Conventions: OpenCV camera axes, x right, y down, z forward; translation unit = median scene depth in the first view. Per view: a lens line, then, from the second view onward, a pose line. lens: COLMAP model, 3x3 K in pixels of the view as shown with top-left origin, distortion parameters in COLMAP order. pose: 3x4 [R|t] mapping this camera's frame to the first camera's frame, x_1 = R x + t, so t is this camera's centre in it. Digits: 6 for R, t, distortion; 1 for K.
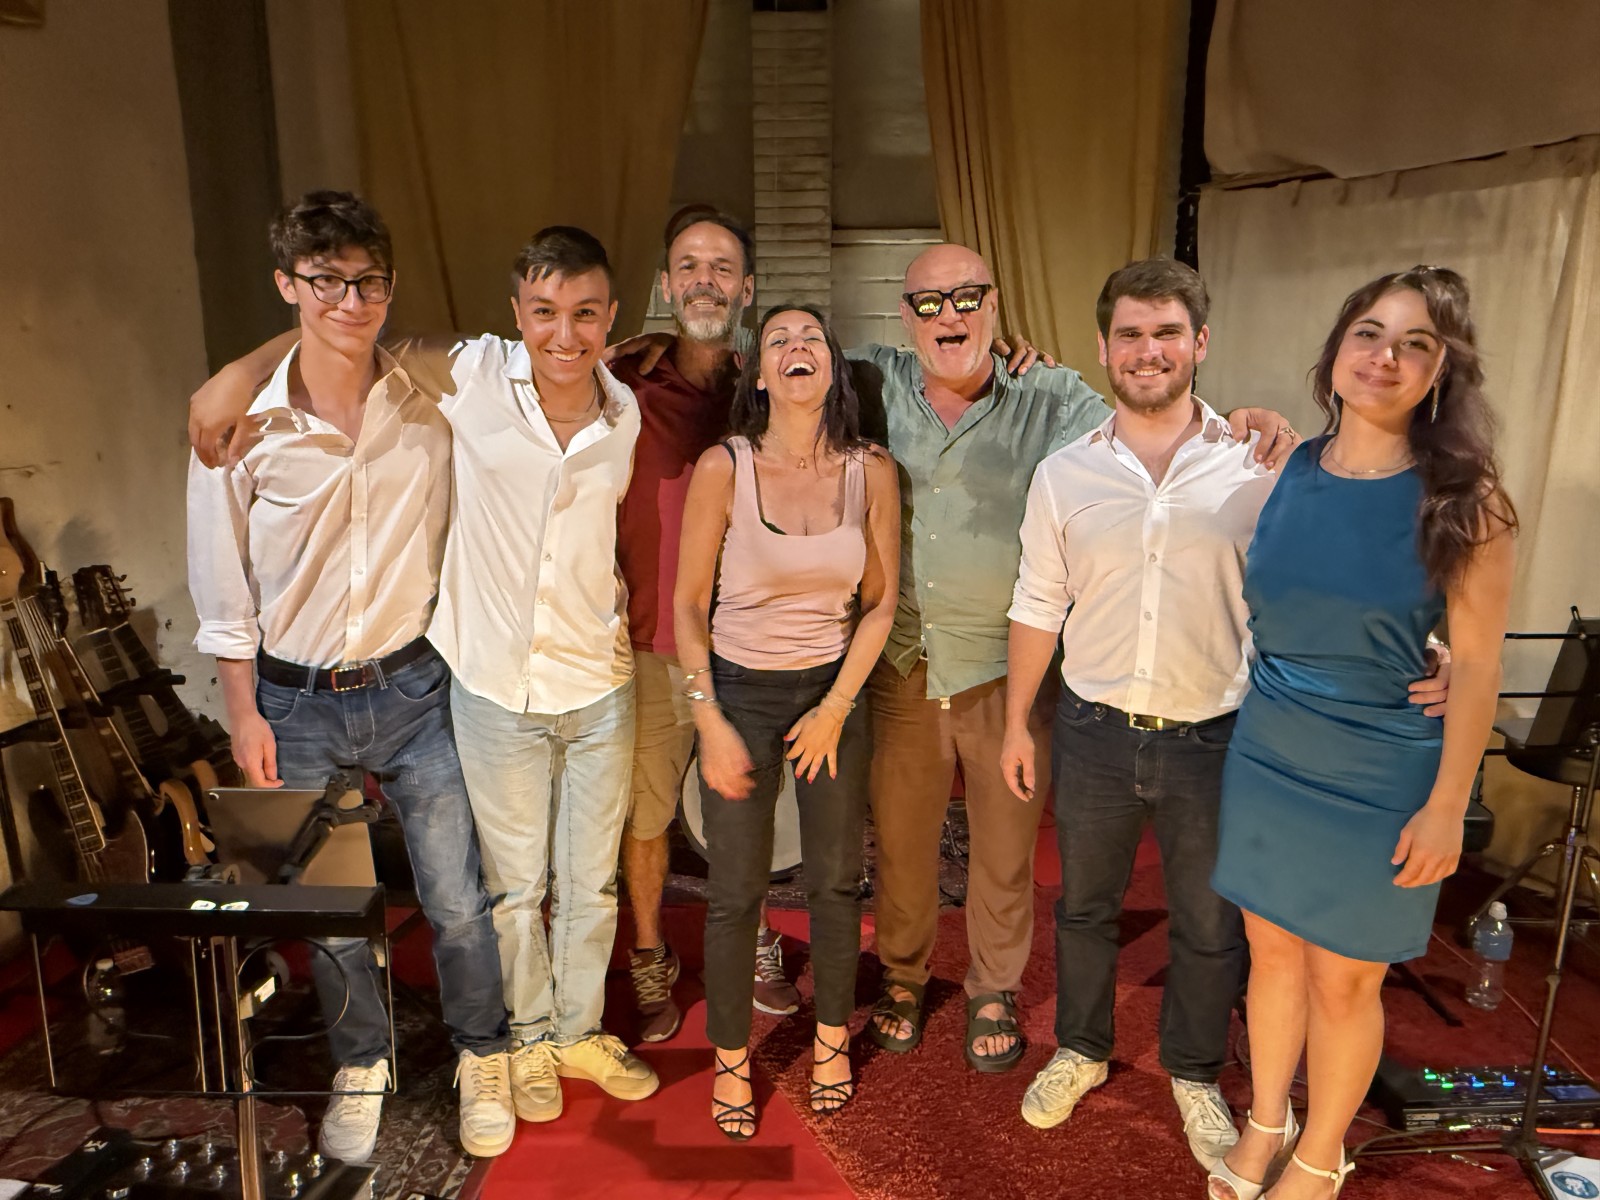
lens RADIAL K [[1066.6, 0, 783.6], [0, 1066.6, 601.3], [0, 0, 1]] dist [0.023487, -0.029936]
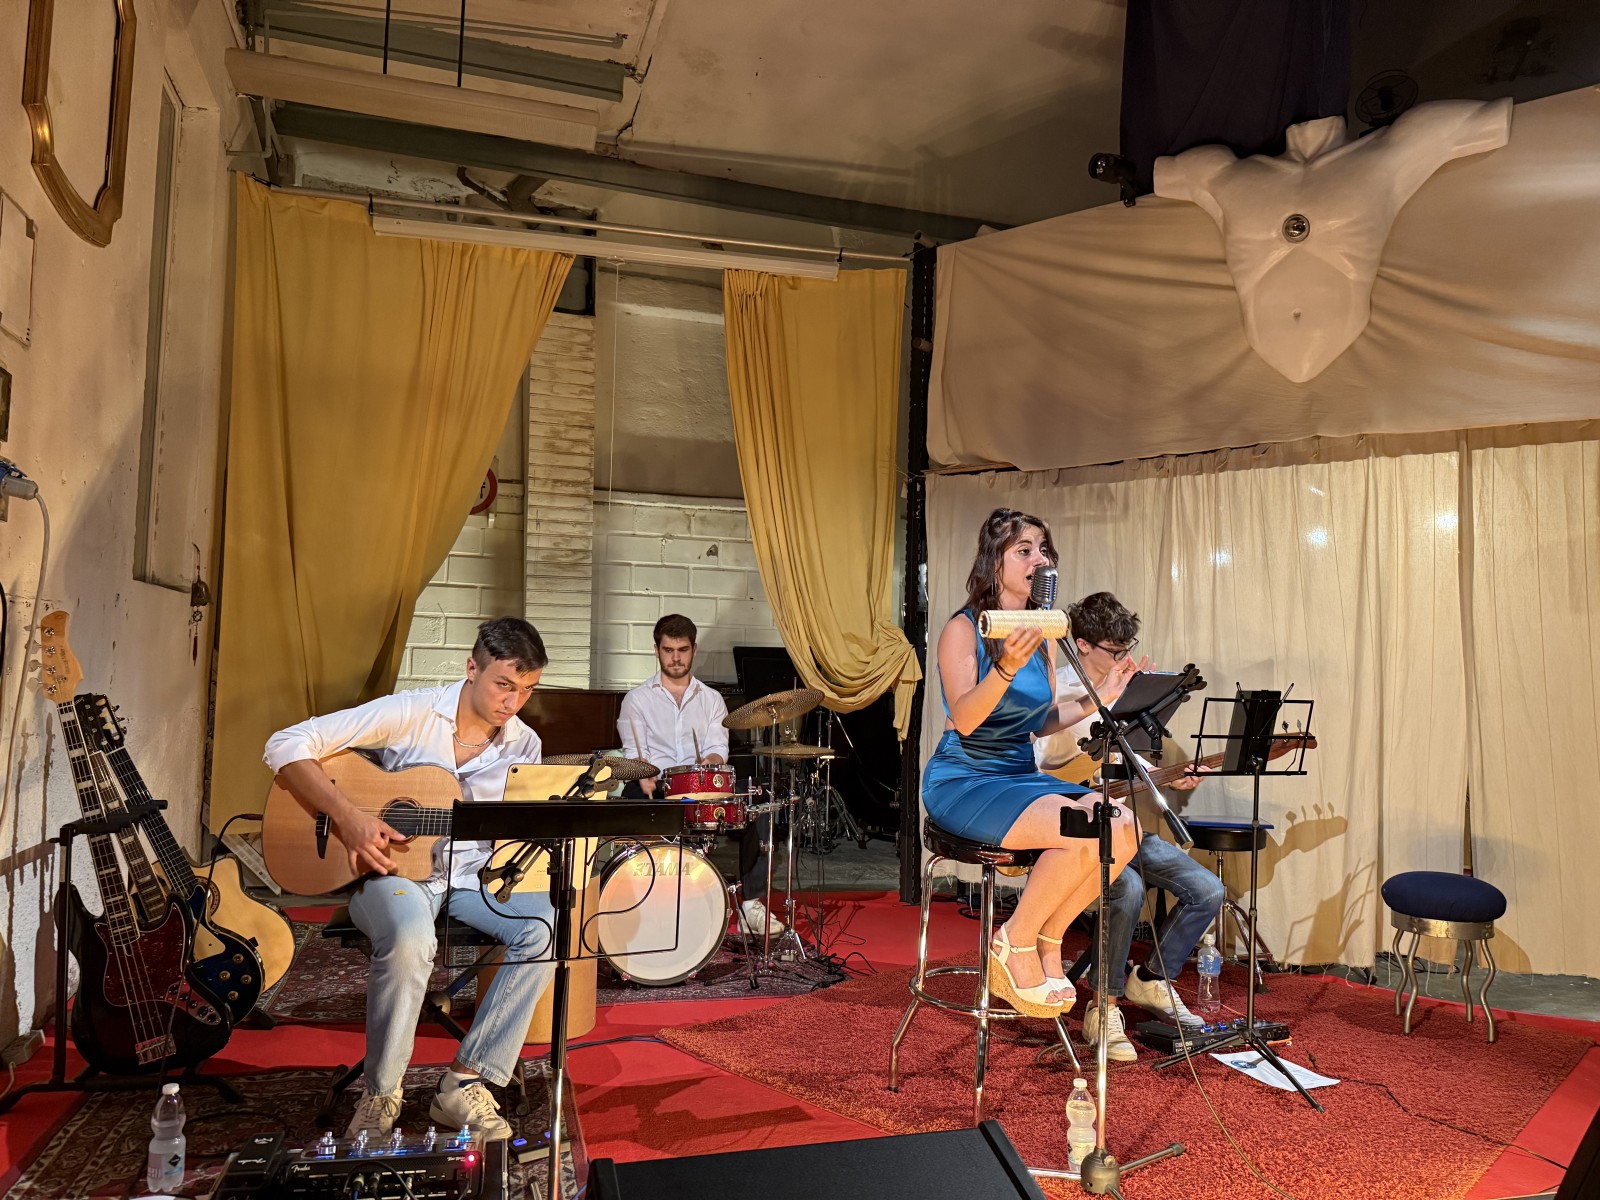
lens RADIAL K [[1094.5, 0, 790.2], [0, 1094.5, 618.1], [0, 0, 1]] dist [0.117958, -0.214011]
pose [[0.934972, 0.043122, 0.352091, -0.295678], [0.045258, 0.969969, -0.238979, 0.146701], [-0.351823, 0.239374, 0.904943, -0.212534]]
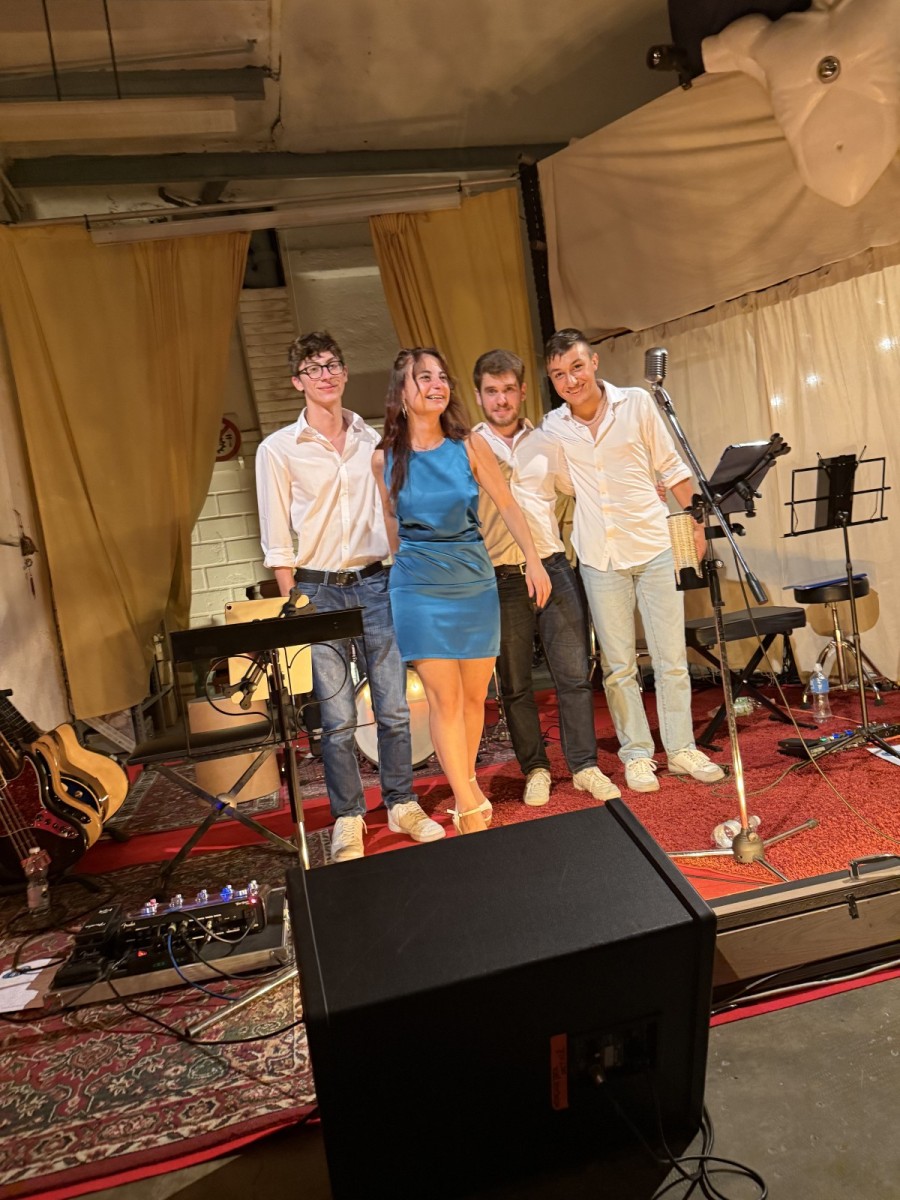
lens RADIAL K [[832.2, 0, 444.2], [0, 832.2, 608.7], [0, 0, 1]] dist [0.006530, -0.006847]
pose [[0.950285, -0.155536, 0.269754, -0.230832], [0.199687, 0.969120, -0.144675, 0.190738], [-0.238922, 0.191348, 0.951999, -0.174453]]
